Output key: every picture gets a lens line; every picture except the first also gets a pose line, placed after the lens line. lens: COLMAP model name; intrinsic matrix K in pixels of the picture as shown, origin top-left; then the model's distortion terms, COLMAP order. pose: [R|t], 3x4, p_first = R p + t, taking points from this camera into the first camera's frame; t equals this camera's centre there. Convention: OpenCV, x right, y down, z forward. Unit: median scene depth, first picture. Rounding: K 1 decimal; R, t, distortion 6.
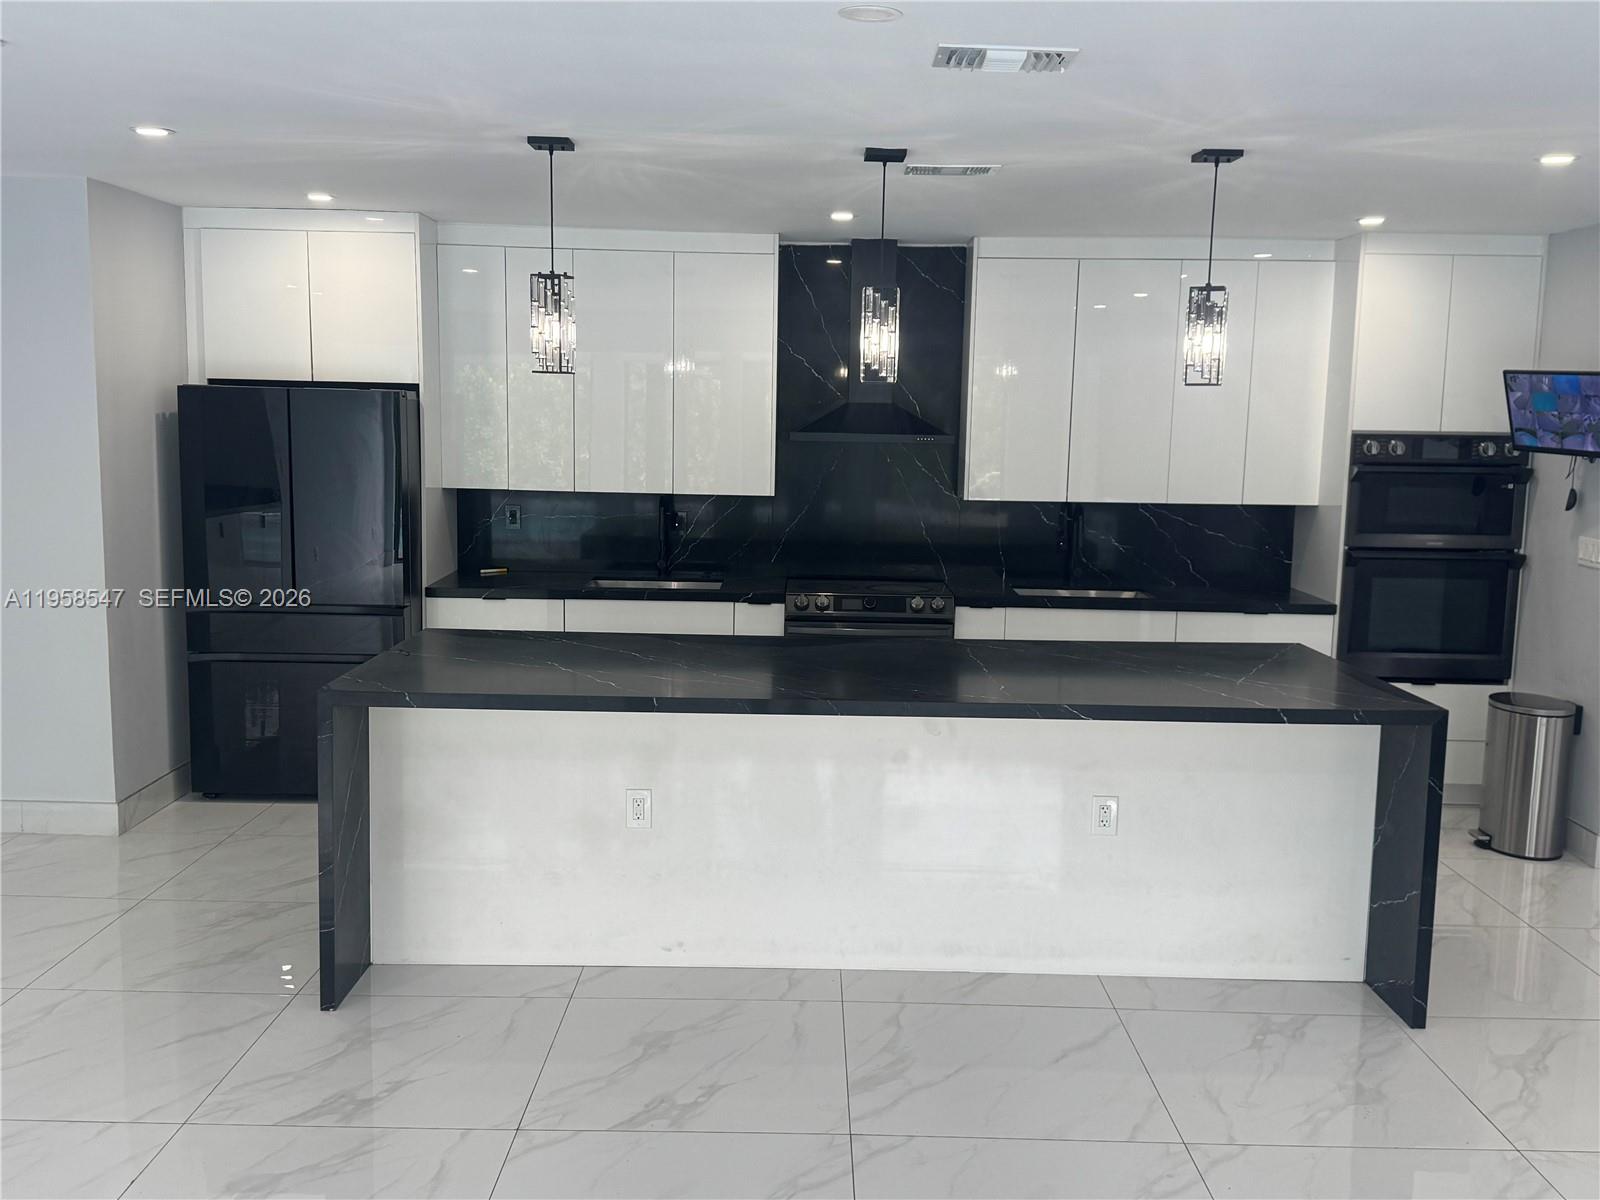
lens RADIAL K [[1468.5, 0, 800.0], [0, 1468.5, 600.0], [0, 0, 1]] dist [0.037791, -0.004347]
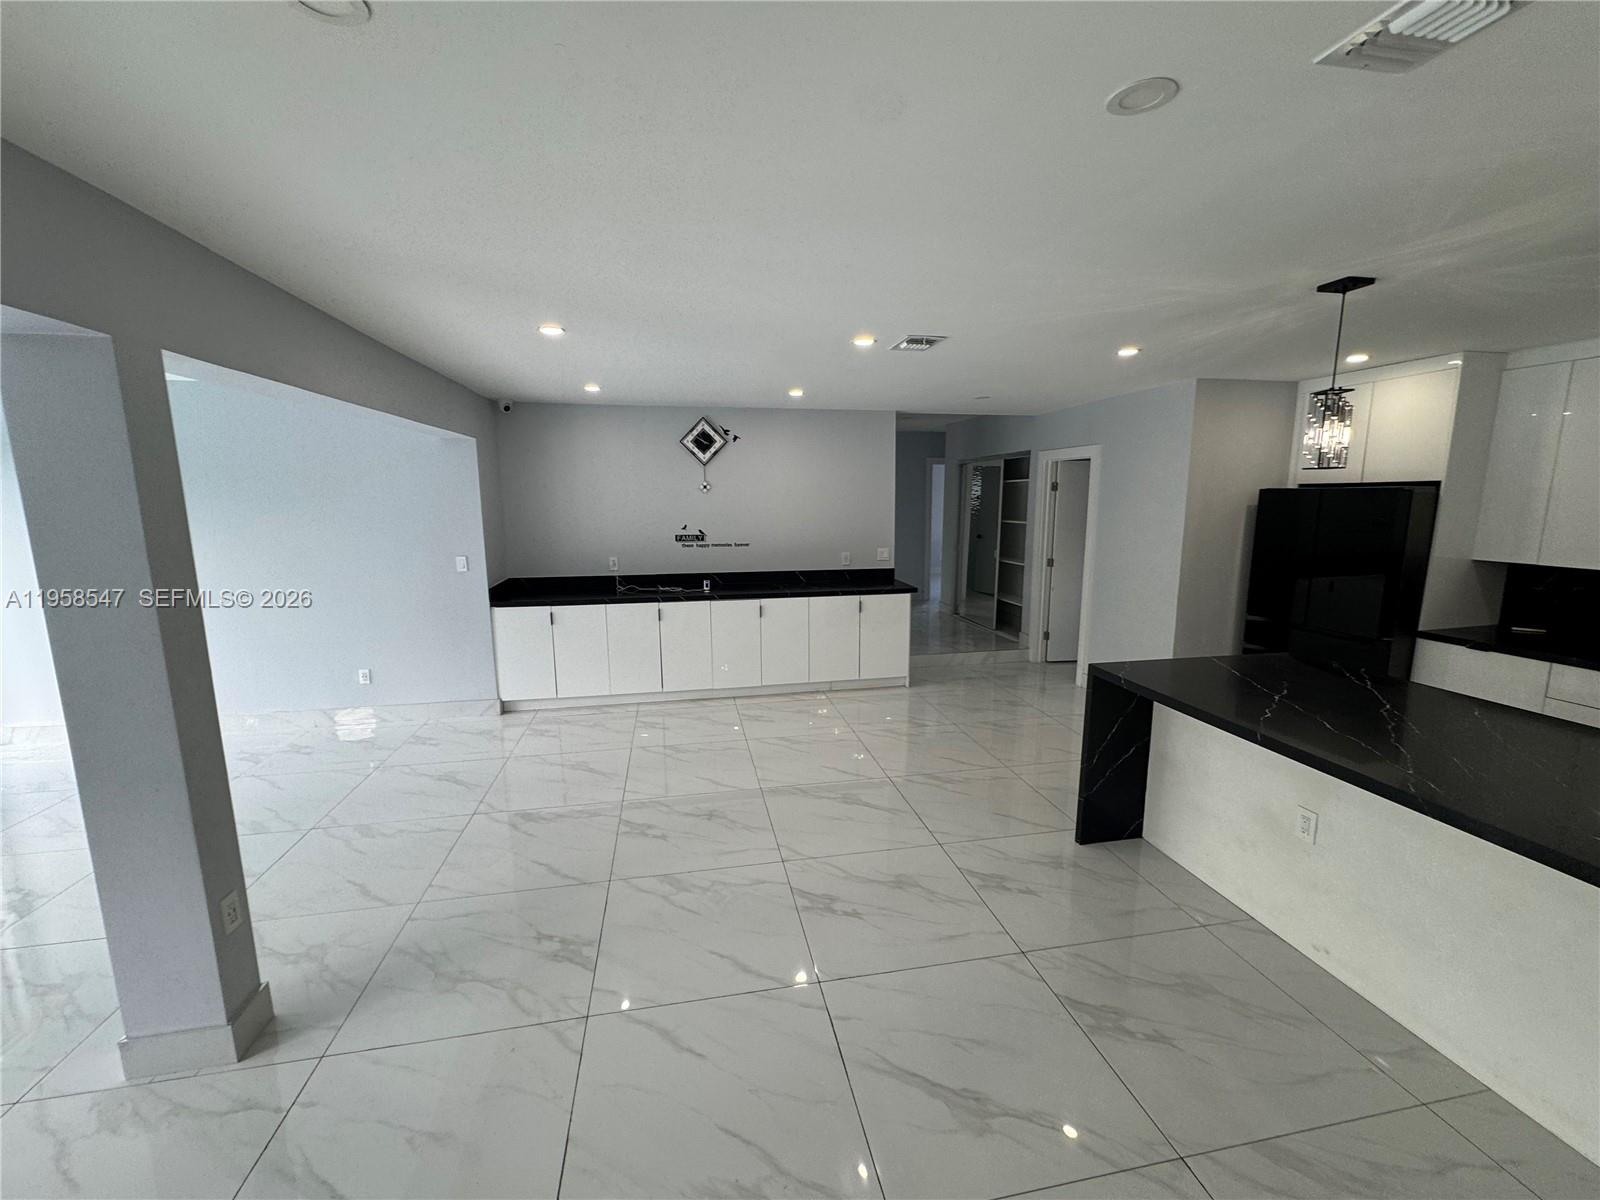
lens RADIAL K [[644.1, 0, 800.0], [0, 644.1, 600.0], [0, 0, 1]] dist [-0.001973, -0.000216]
pose [[0.195877, 0.136710, -0.971052, 0.299047], [-0.121270, 0.986011, 0.114354, -0.051864], [0.973101, 0.095361, 0.209716, 0.454629]]
